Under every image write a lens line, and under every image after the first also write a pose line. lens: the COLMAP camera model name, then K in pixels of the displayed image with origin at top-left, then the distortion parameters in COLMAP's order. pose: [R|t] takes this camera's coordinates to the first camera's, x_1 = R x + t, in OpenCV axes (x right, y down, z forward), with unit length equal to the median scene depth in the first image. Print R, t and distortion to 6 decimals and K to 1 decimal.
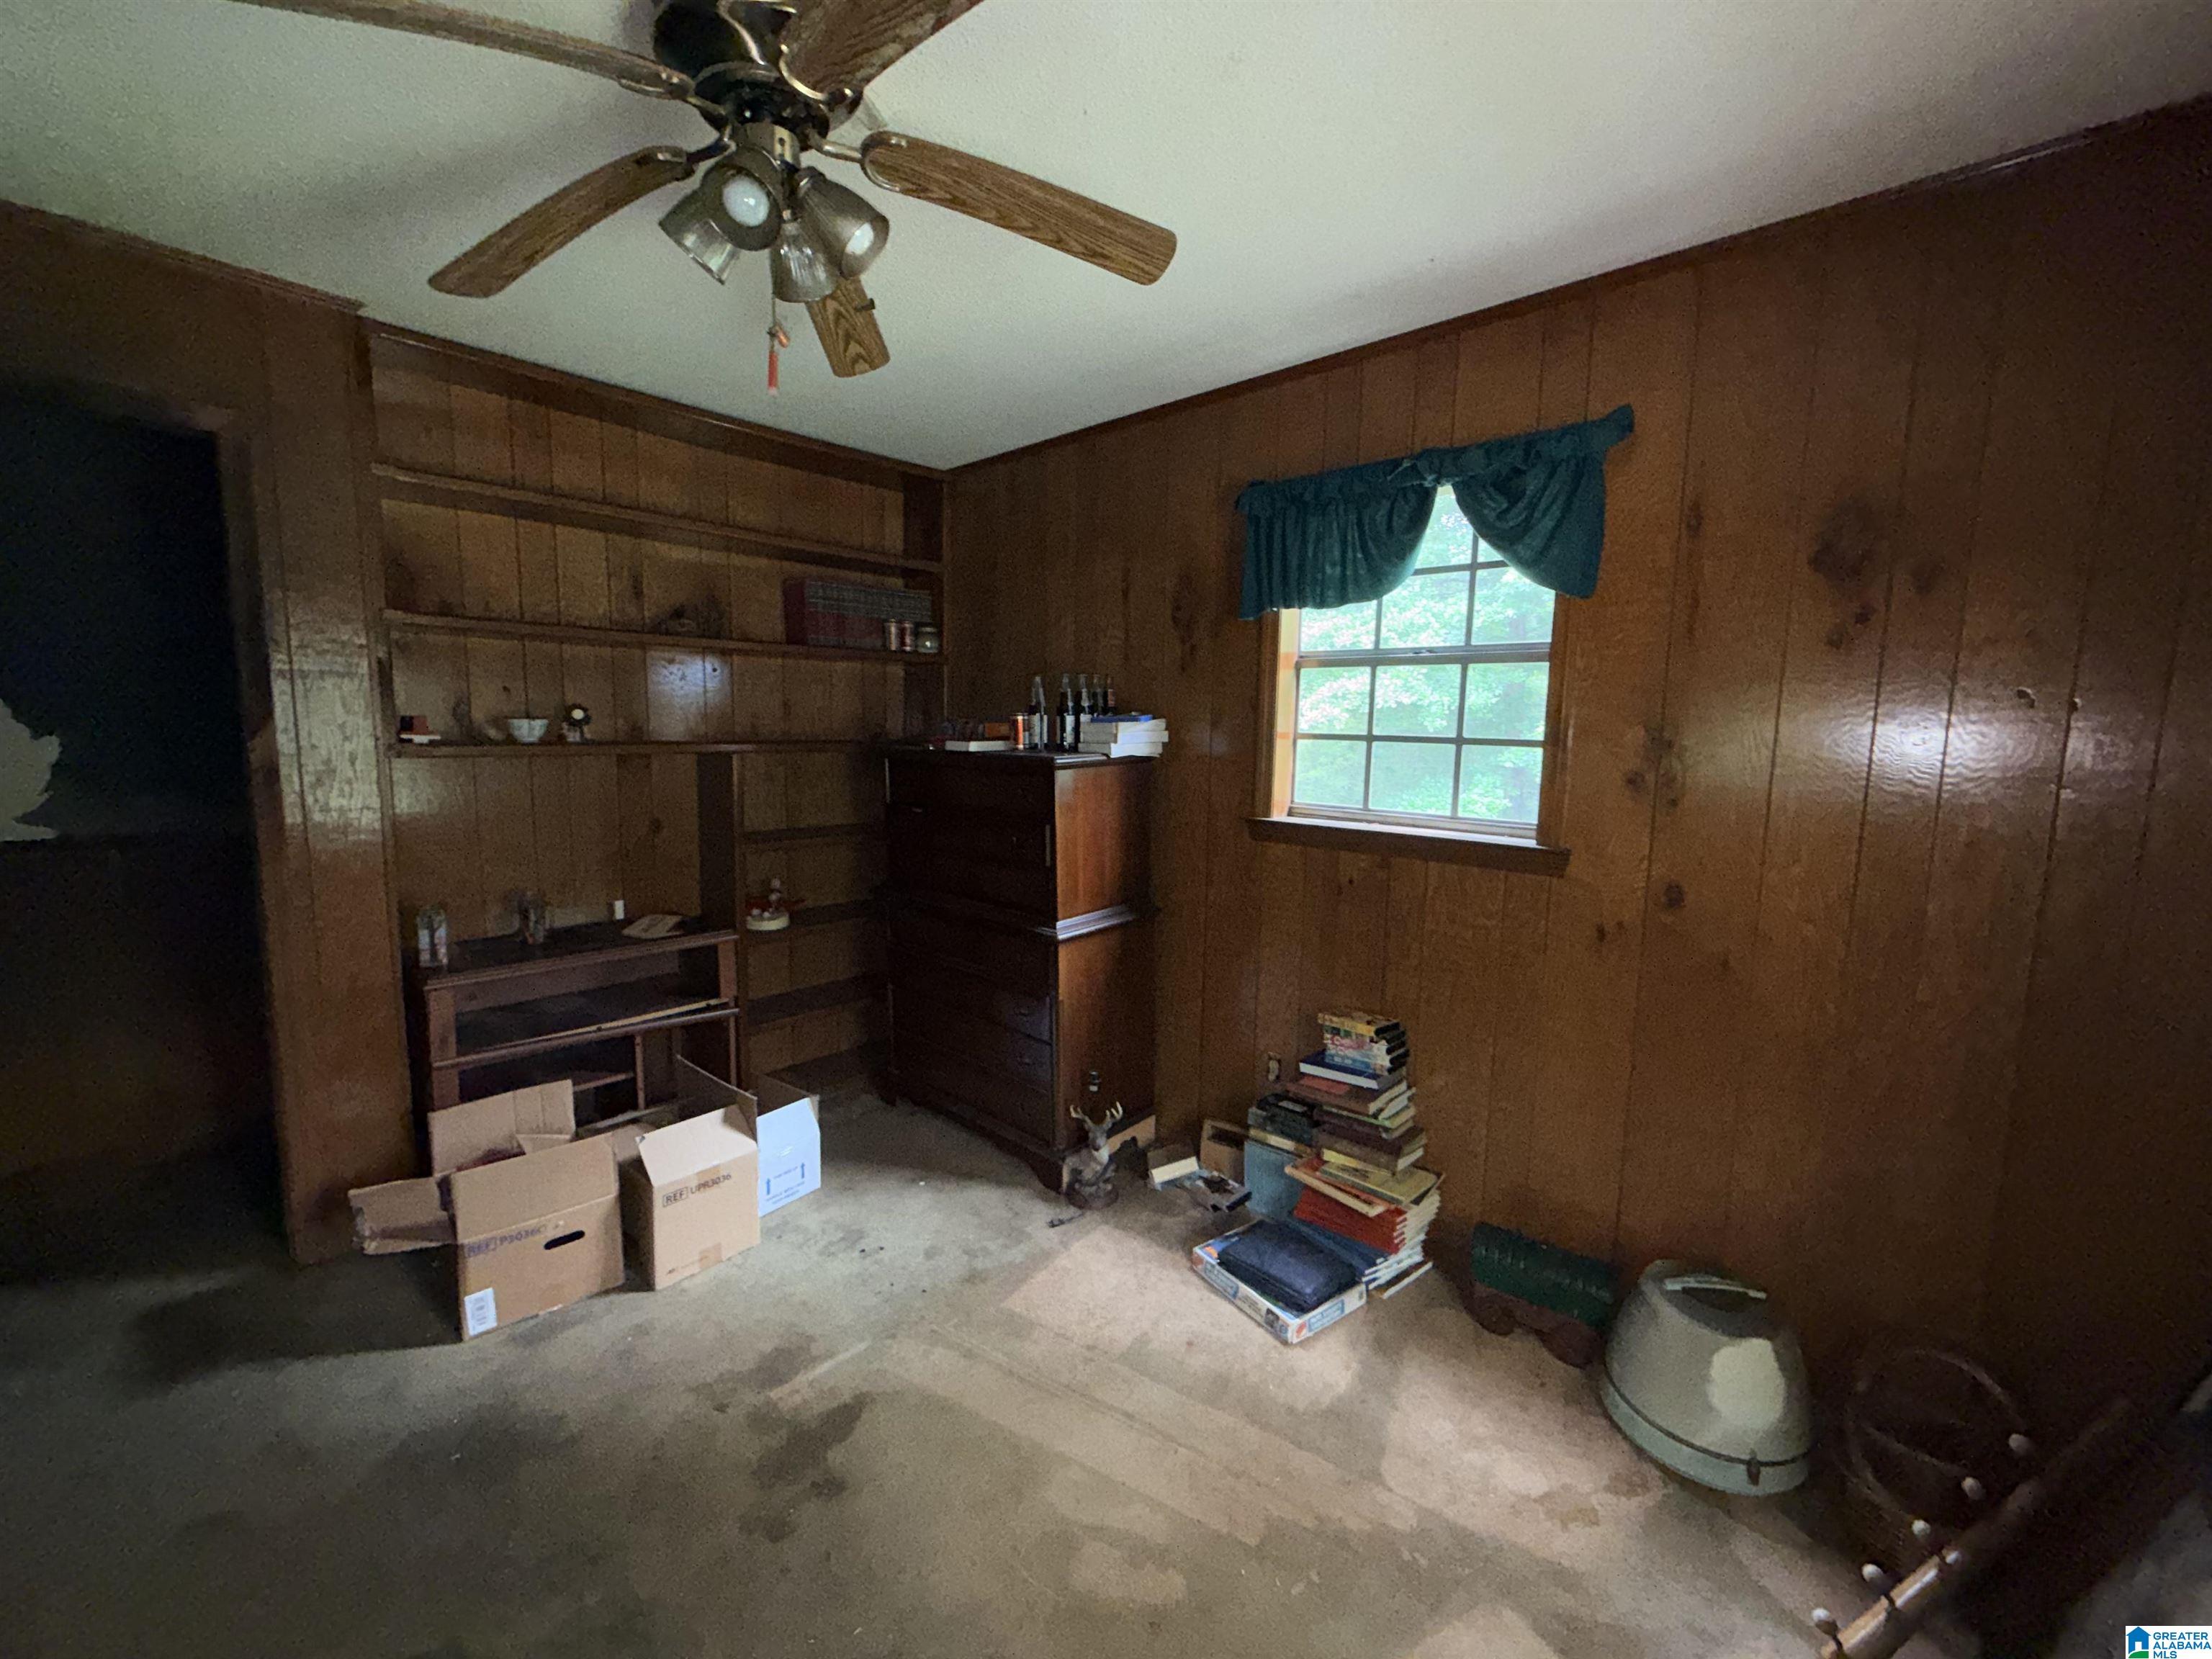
lens RADIAL K [[879.6, 0, 1102.5], [0, 879.6, 829.9], [0, 0, 1]] dist [-0.000115, -0.000003]
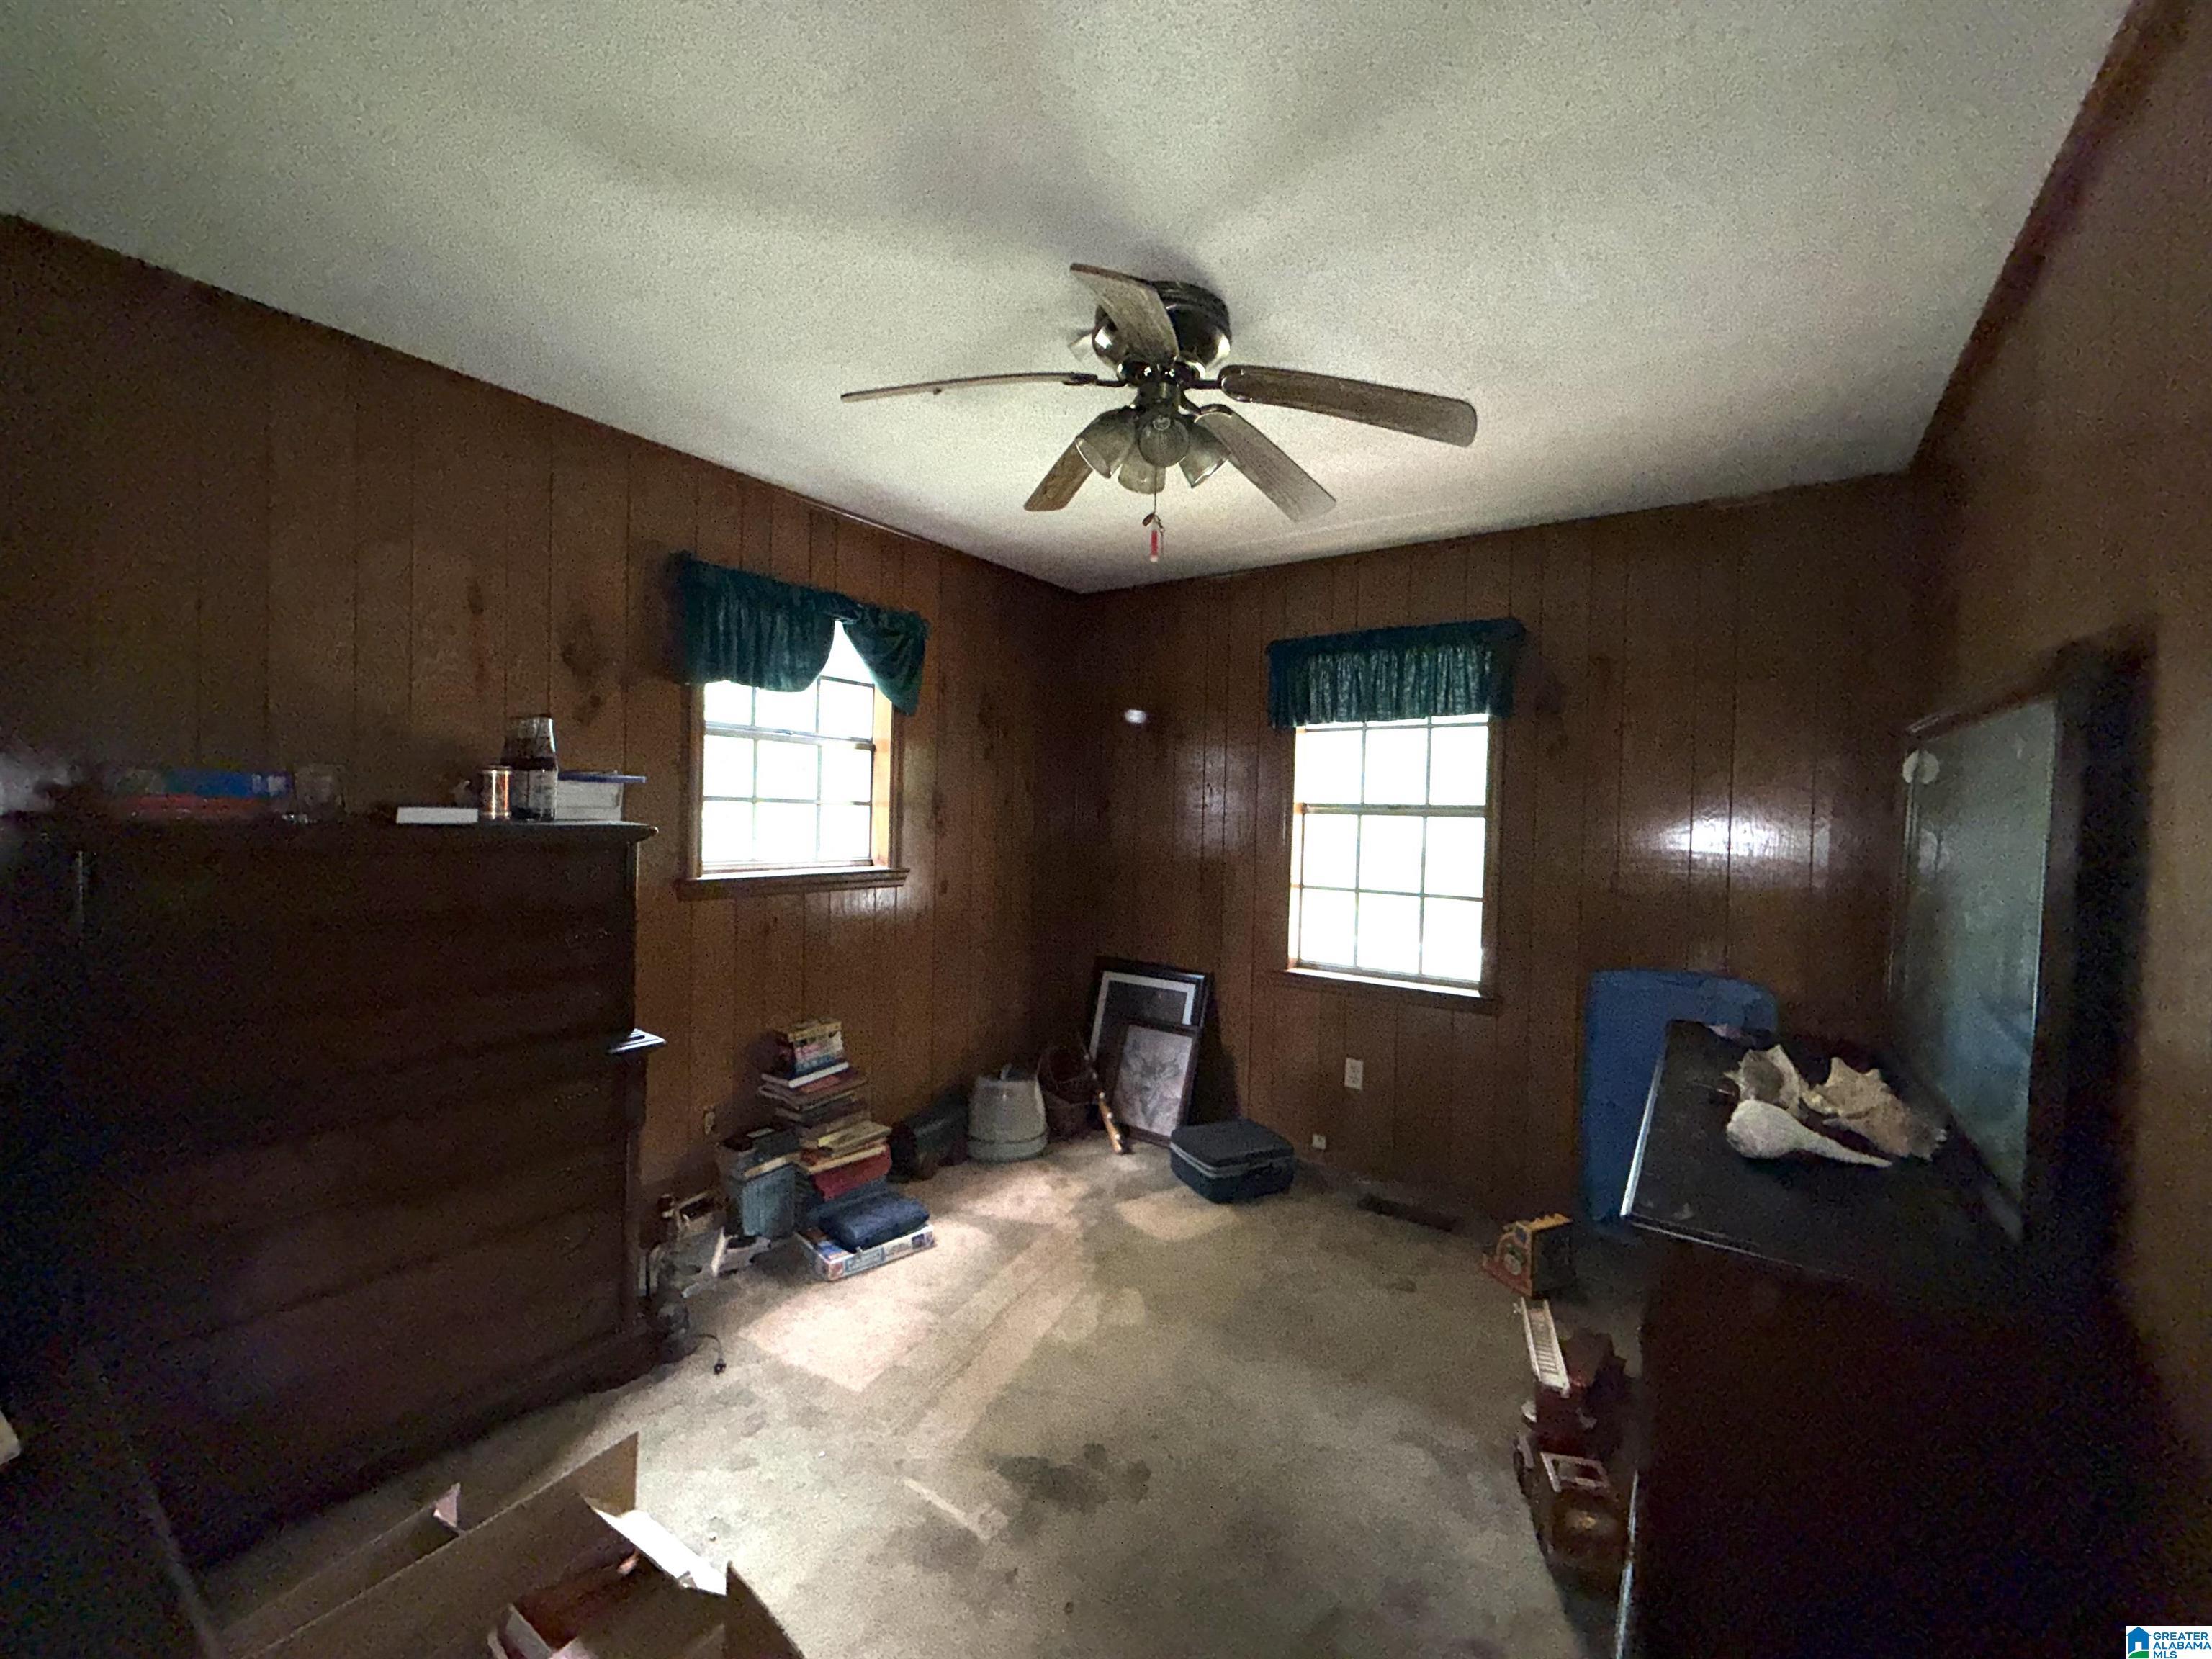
lens RADIAL K [[881.0, 0, 1101.9], [0, 881.0, 829.0], [0, 0, 1]] dist [0.001715, -0.000233]
pose [[-0.126825, -0.040074, 0.991115, -1.024465], [0.096786, 0.993916, 0.052572, -0.090693], [-0.987192, 0.102593, -0.122175, 0.753101]]
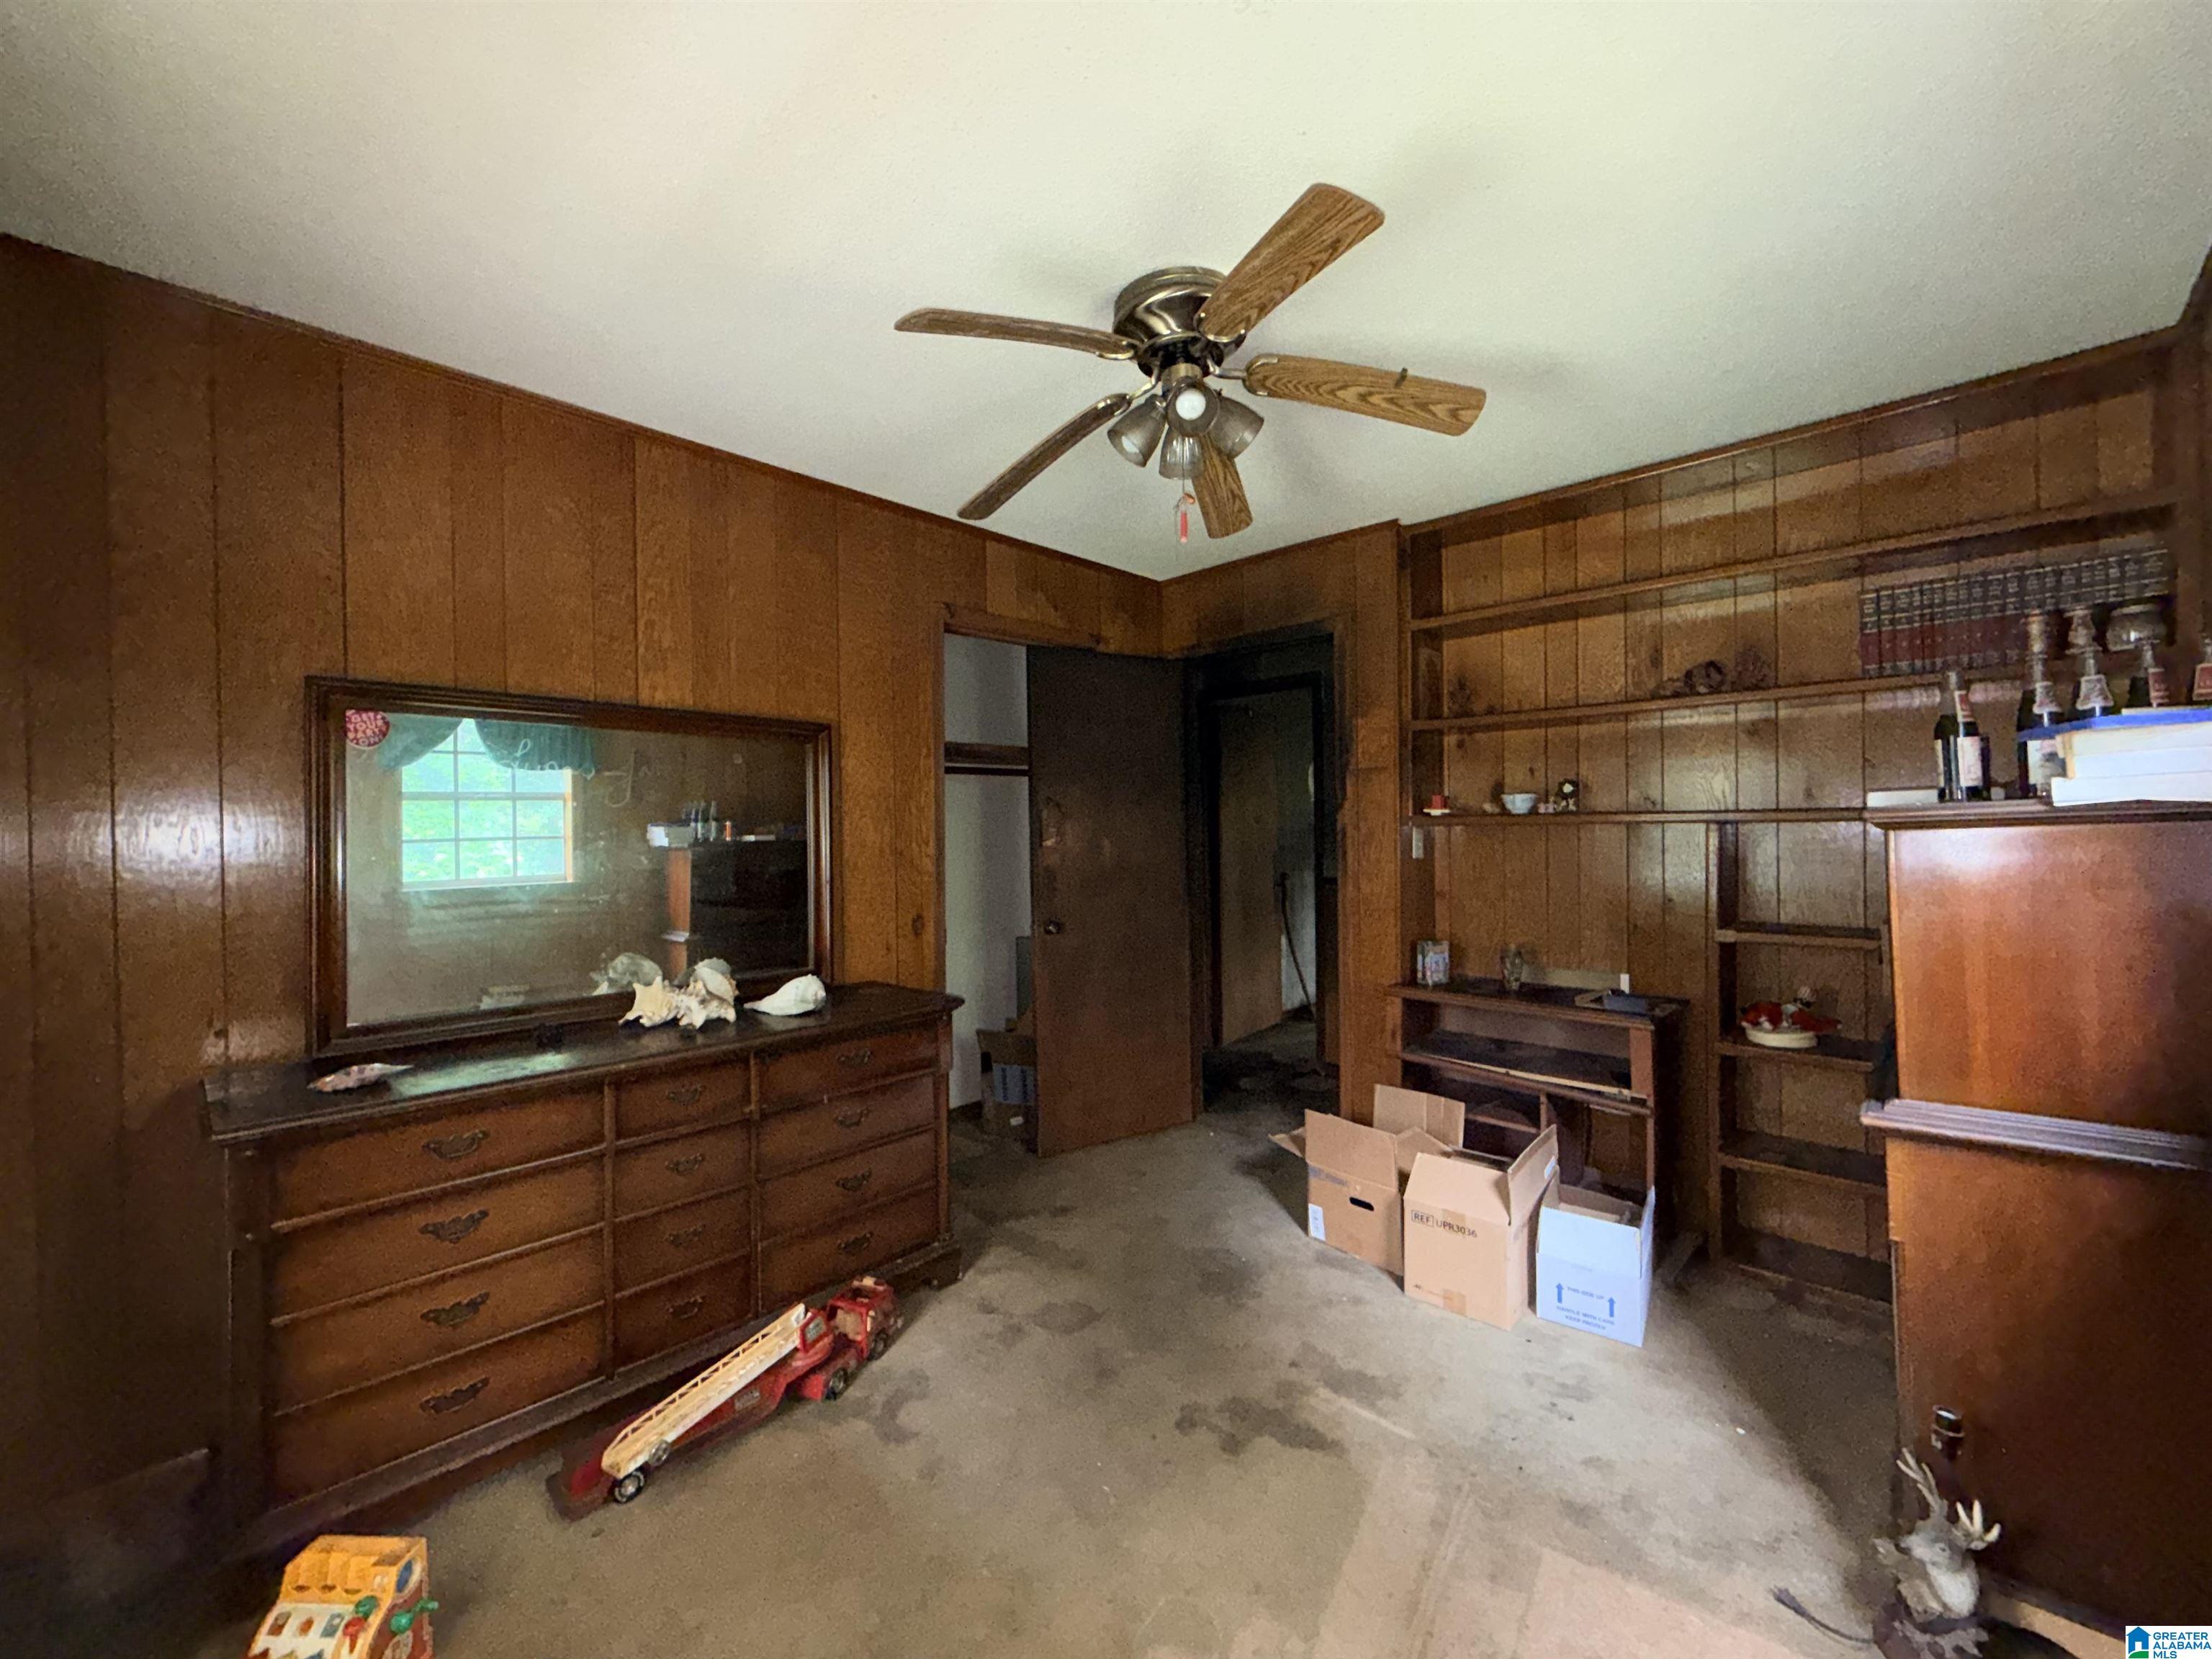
lens RADIAL K [[879.6, 0, 1102.5], [0, 879.6, 829.9], [0, 0, 1]] dist [-0.000115, -0.000003]
pose [[-0.015526, -0.015987, -0.999752, 0.598097], [-0.111749, 0.993636, -0.014153, -0.001669], [0.993615, 0.111502, -0.017214, 0.551019]]
